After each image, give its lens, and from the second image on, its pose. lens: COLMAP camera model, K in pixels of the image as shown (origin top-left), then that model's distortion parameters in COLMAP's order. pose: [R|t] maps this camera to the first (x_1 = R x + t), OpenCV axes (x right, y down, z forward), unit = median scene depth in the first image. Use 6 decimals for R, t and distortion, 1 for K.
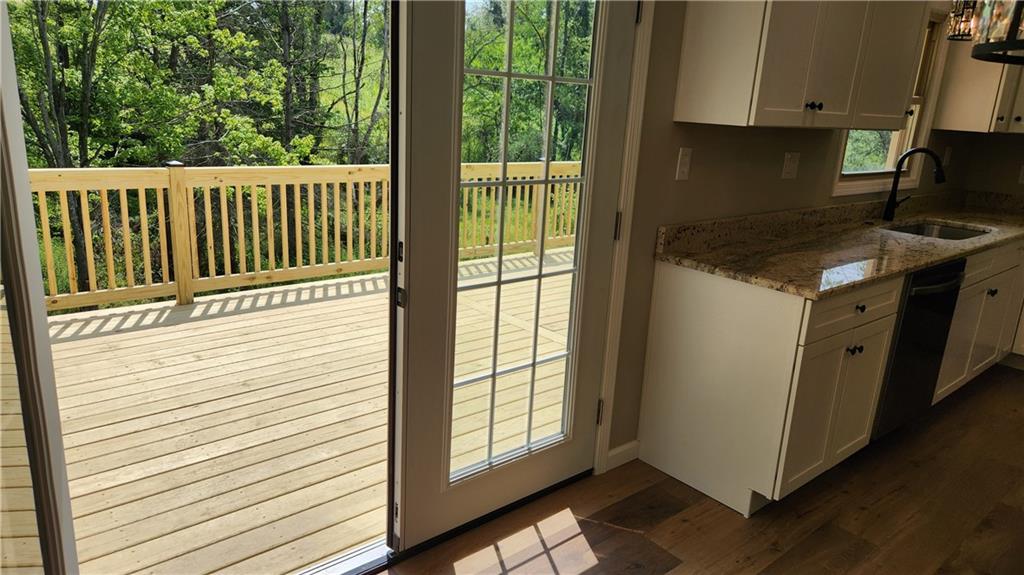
lens RADIAL K [[684.9, 0, 520.9], [0, 684.9, 288.7], [0, 0, 1]] dist [0.064787, -0.052414]
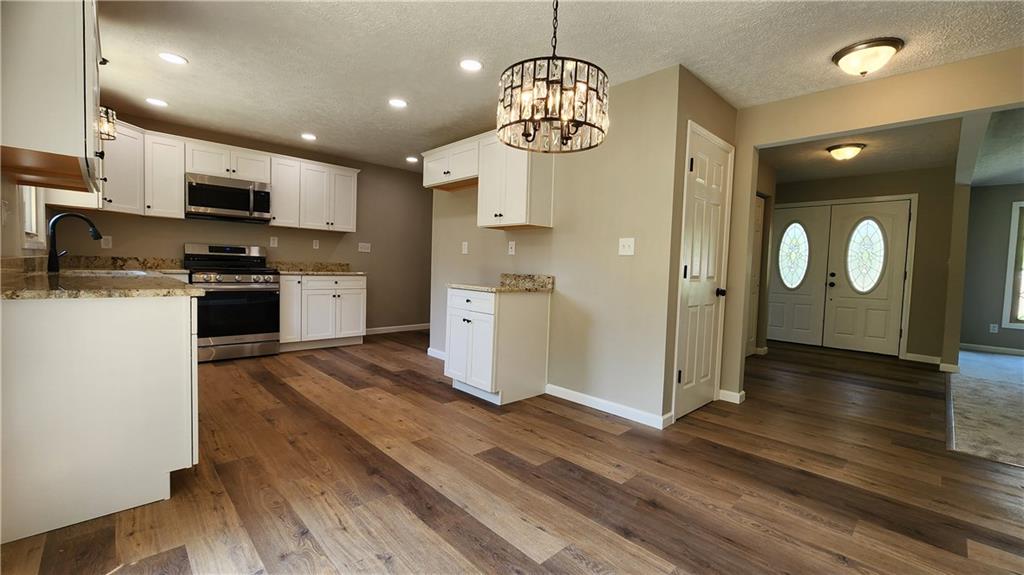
lens RADIAL K [[419.1, 0, 514.2], [0, 419.1, 285.9], [0, 0, 1]] dist [-0.004319, 0.001225]
pose [[-0.035268, -0.107976, 0.993528, -0.362274], [0.226408, 0.967435, 0.113177, 0.039198], [-0.973394, 0.228934, -0.009673, 0.375845]]
